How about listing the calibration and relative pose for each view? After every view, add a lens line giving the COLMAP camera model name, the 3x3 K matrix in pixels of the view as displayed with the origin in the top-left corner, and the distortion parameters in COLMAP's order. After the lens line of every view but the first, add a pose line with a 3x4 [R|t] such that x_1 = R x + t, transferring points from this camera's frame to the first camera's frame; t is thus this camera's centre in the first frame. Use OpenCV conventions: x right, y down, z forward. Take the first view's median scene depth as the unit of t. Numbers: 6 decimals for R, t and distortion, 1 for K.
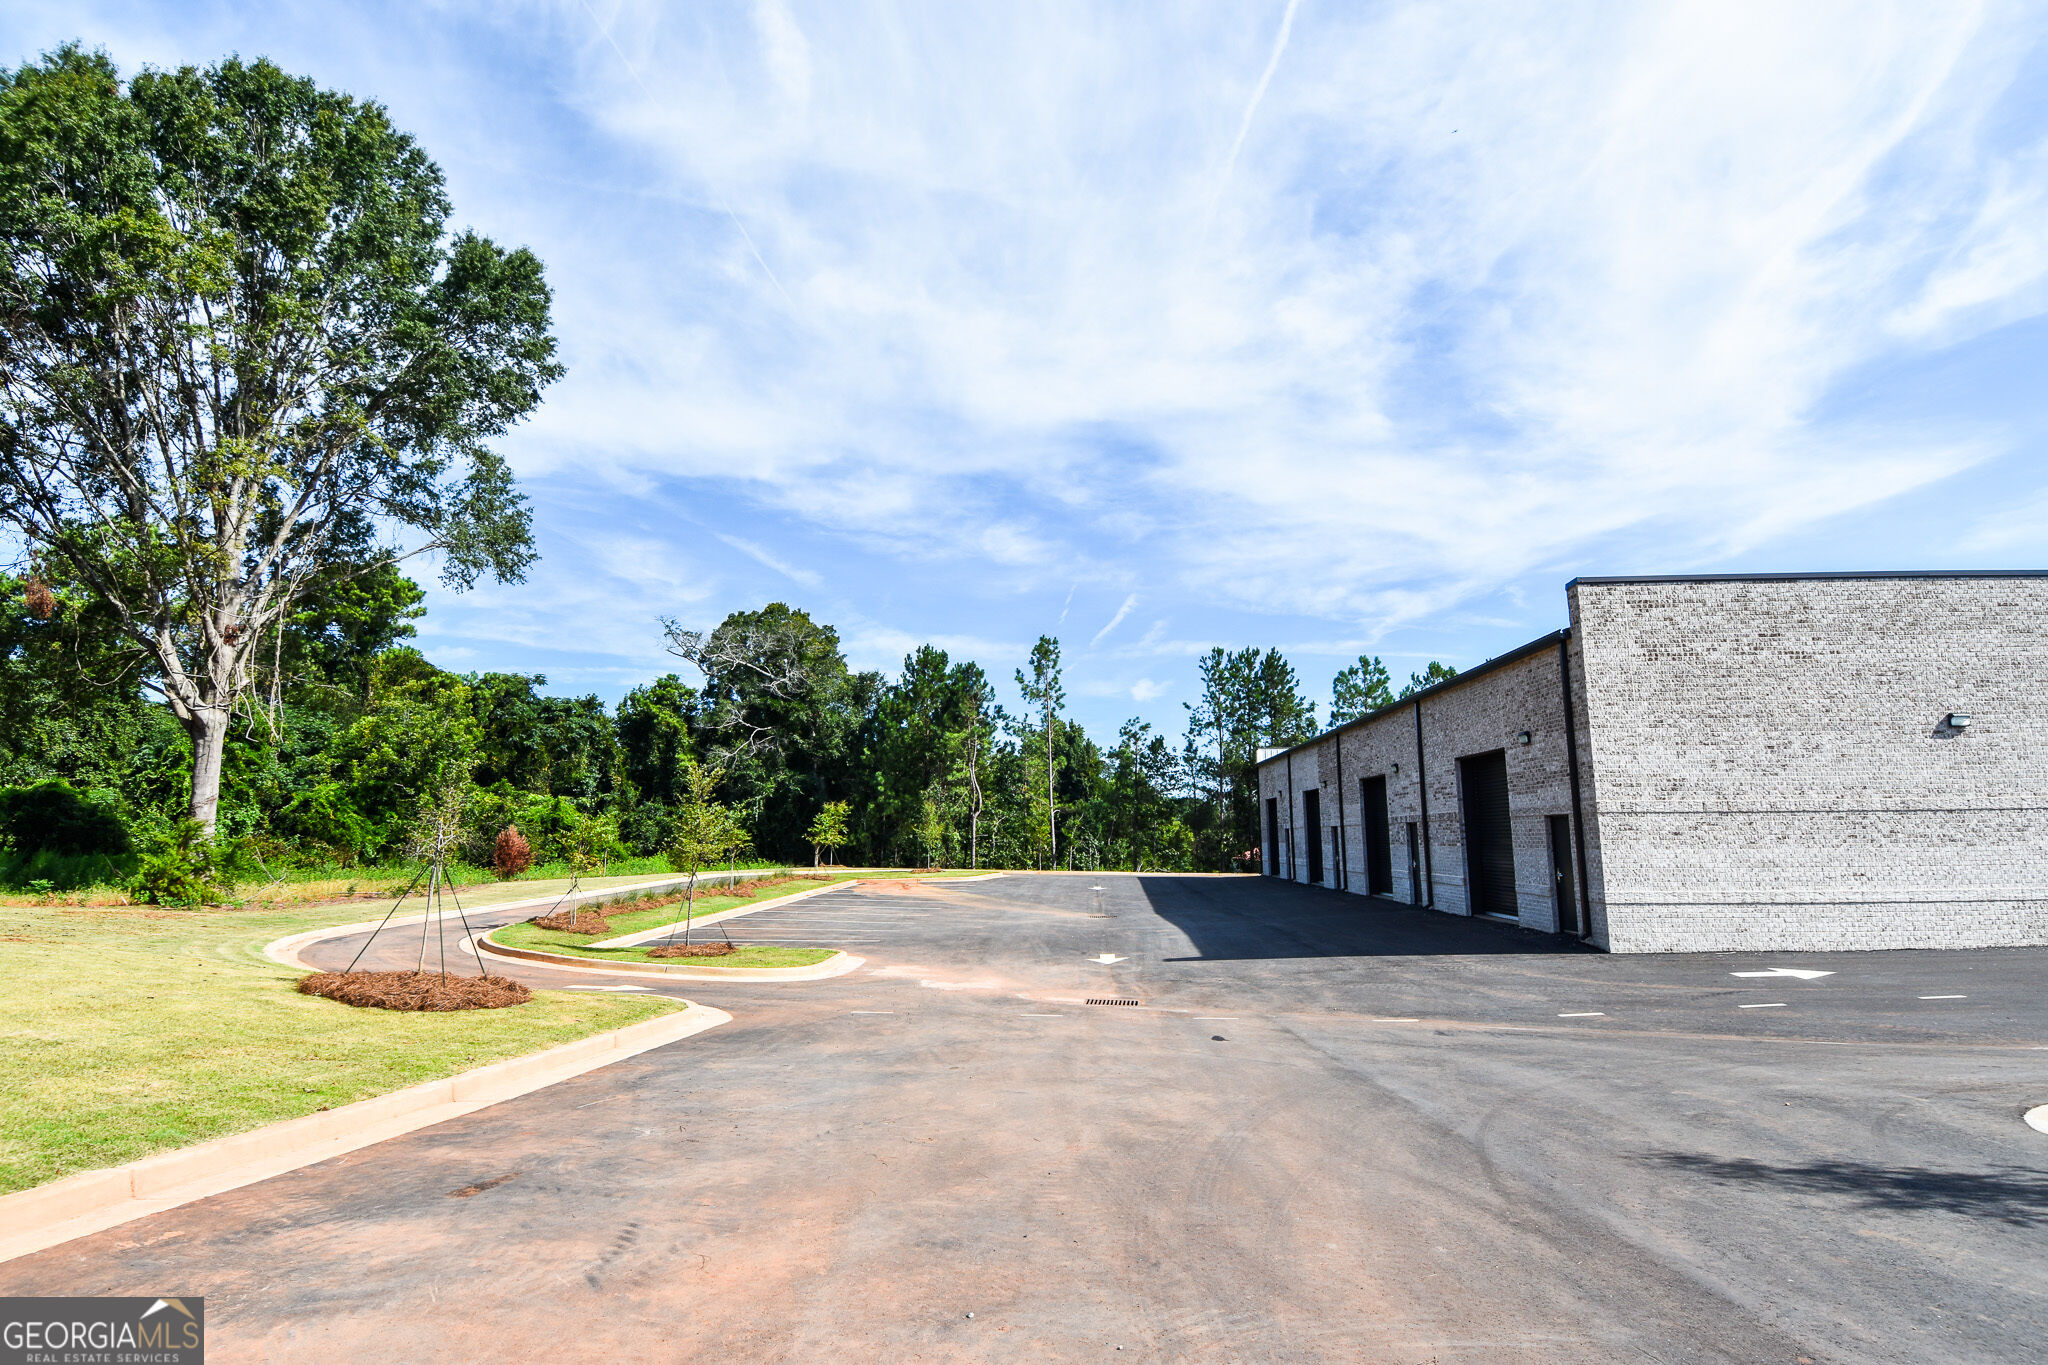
lens RADIAL K [[1062.3, 0, 1025.0], [0, 1062.3, 665.3], [0, 0, 1]] dist [0.045311, -0.050348]
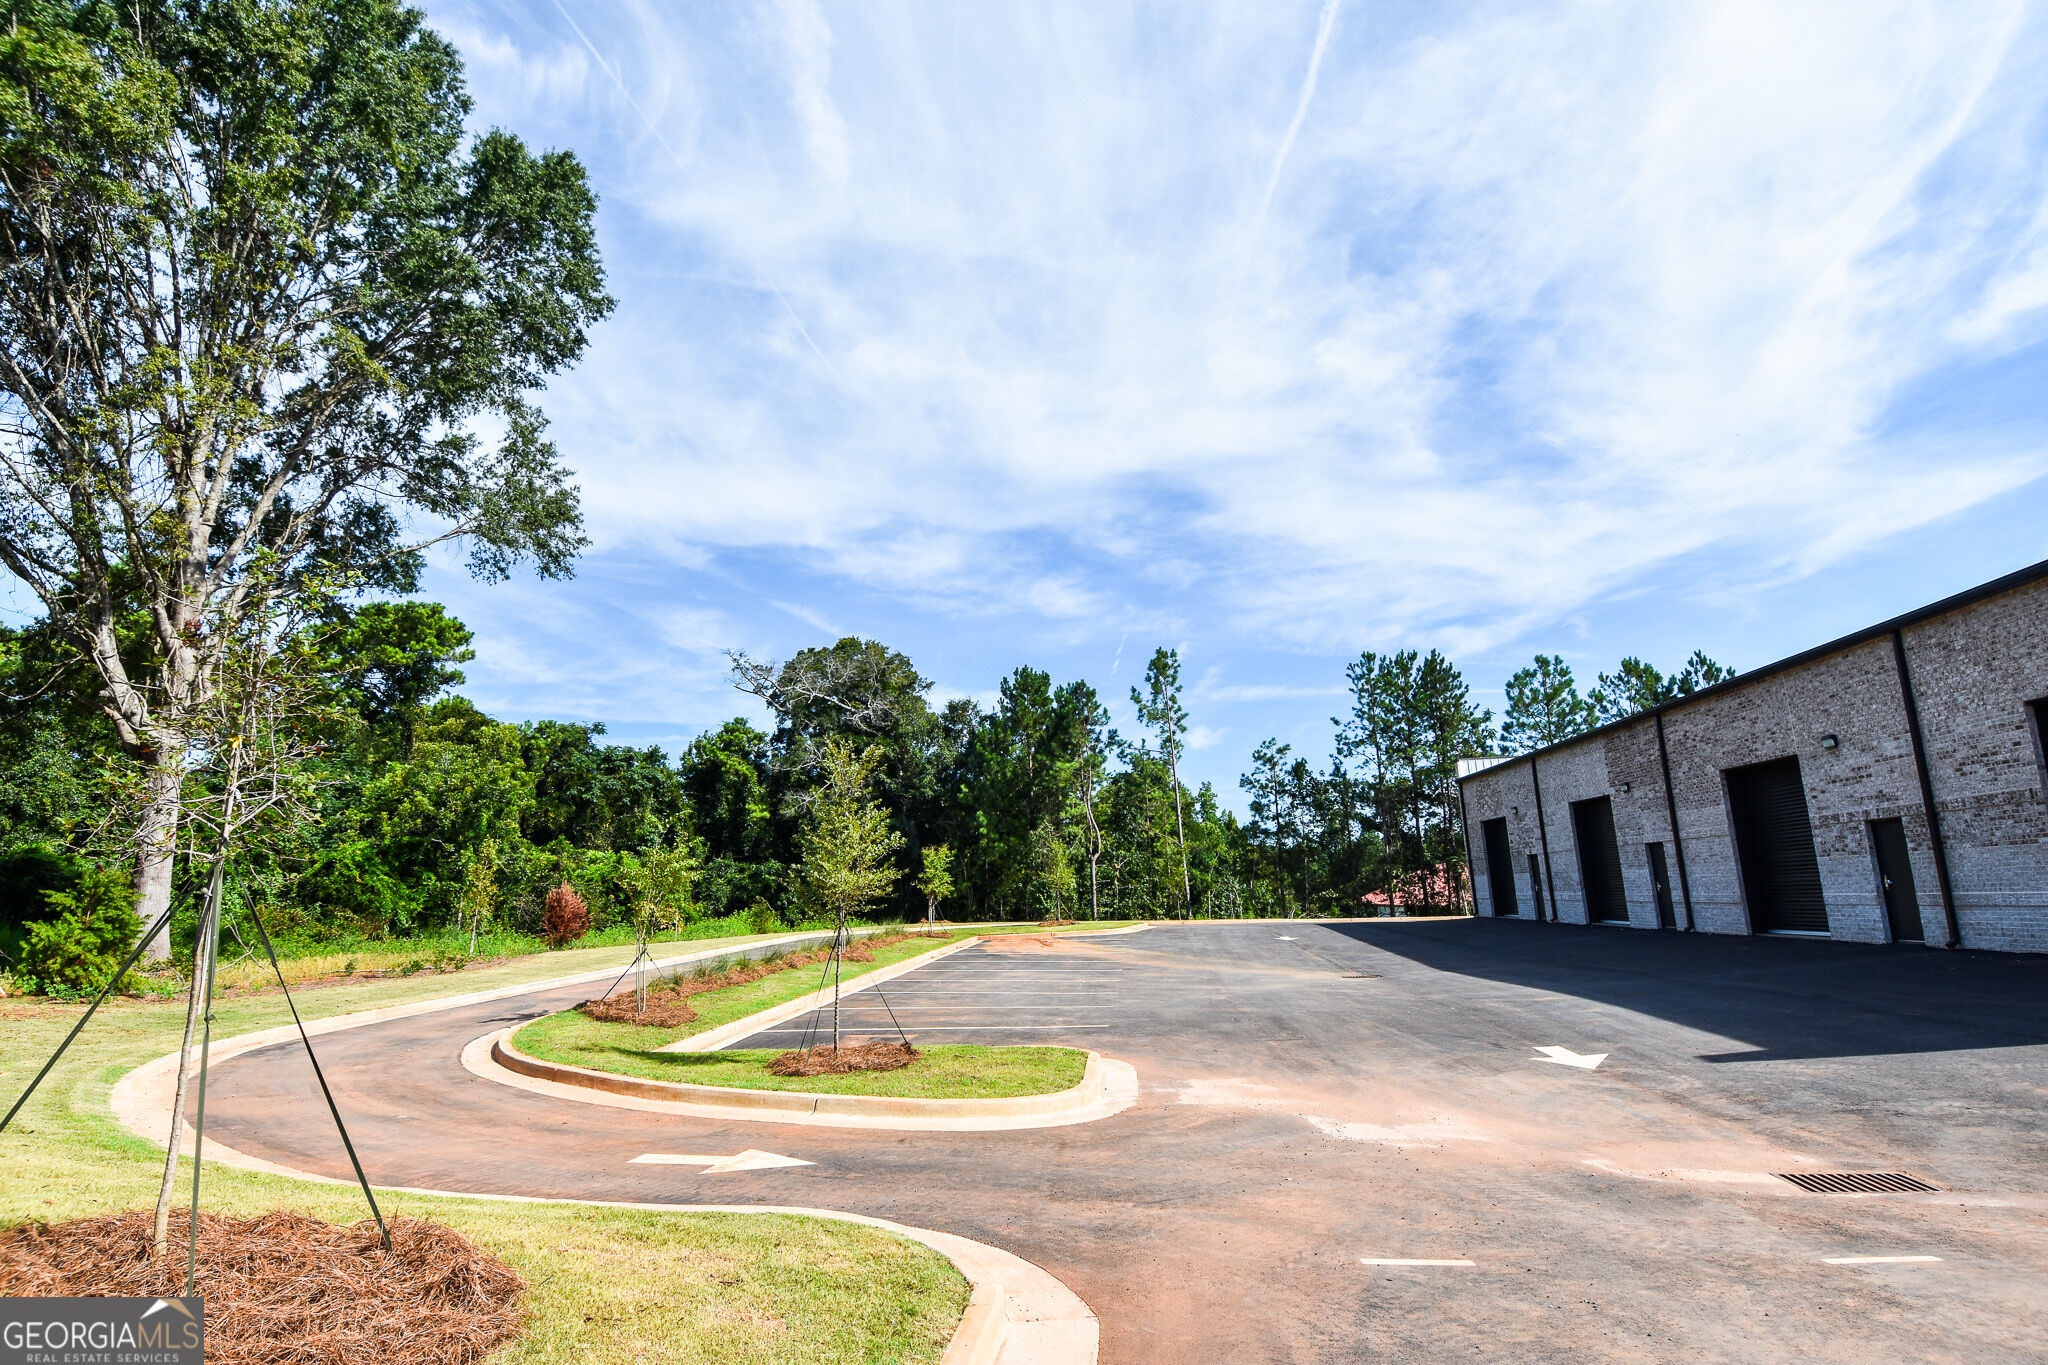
lens RADIAL K [[1061.7, 0, 1021.5], [0, 1061.7, 665.0], [0, 0, 1]] dist [0.050528, -0.055841]
pose [[0.997806, -0.042498, -0.050763, -0.038160], [0.039851, 0.997848, -0.052066, 0.019315], [0.052867, 0.049928, 0.997353, 0.090950]]
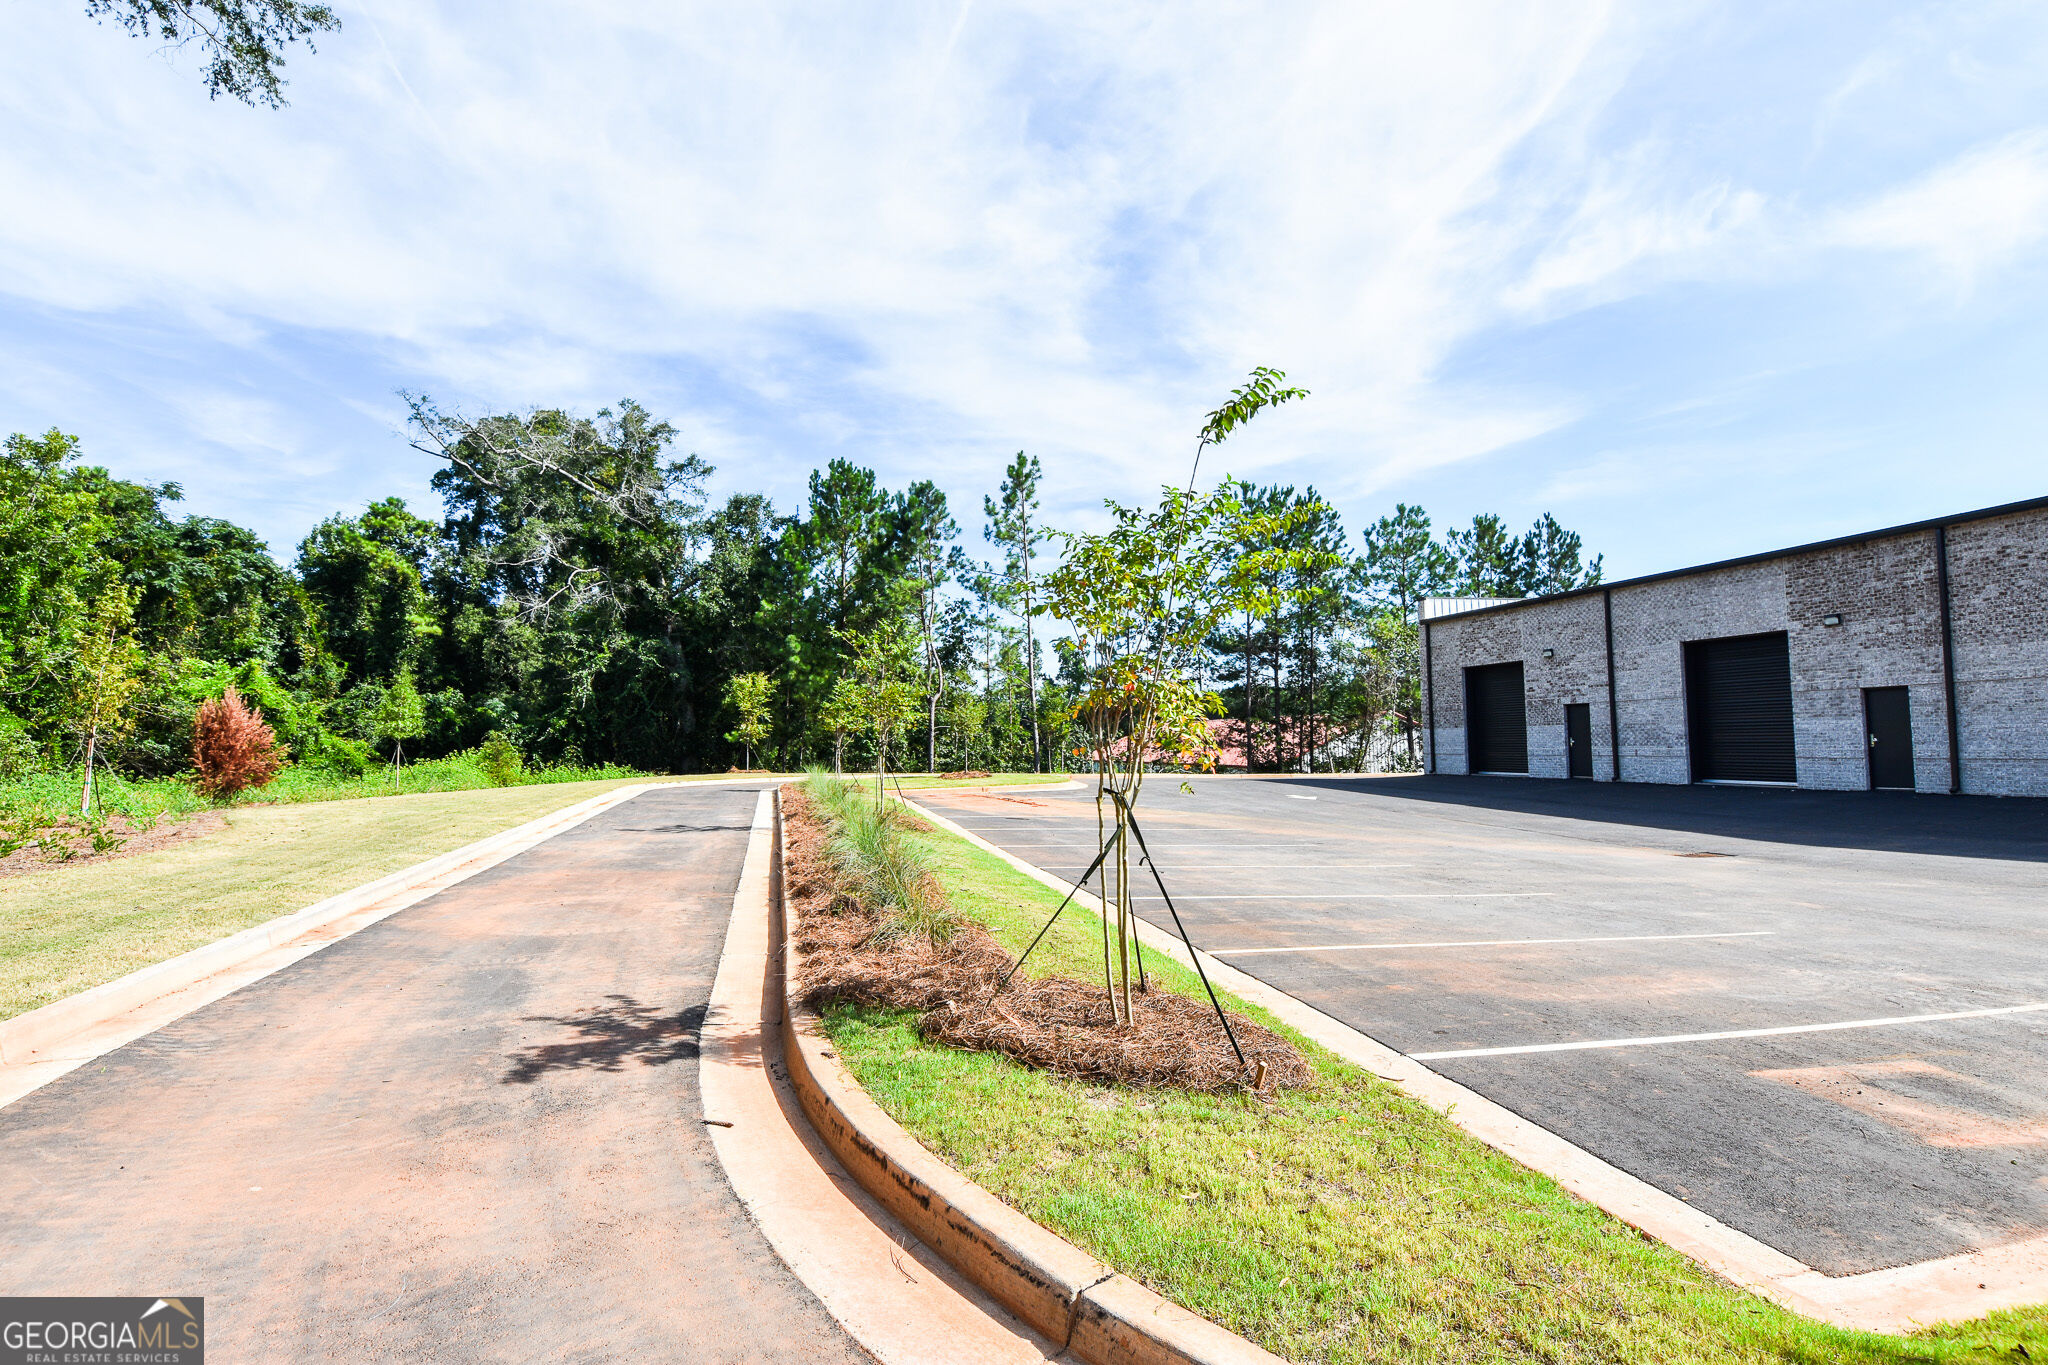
lens RADIAL K [[1062.8, 0, 1022.0], [0, 1062.8, 665.9], [0, 0, 1]] dist [0.052337, -0.058024]
pose [[0.960216, 0.014010, 0.278907, -0.130003], [-0.037878, 0.996045, 0.080371, 0.042120], [-0.276678, -0.087738, 0.956949, 0.216776]]
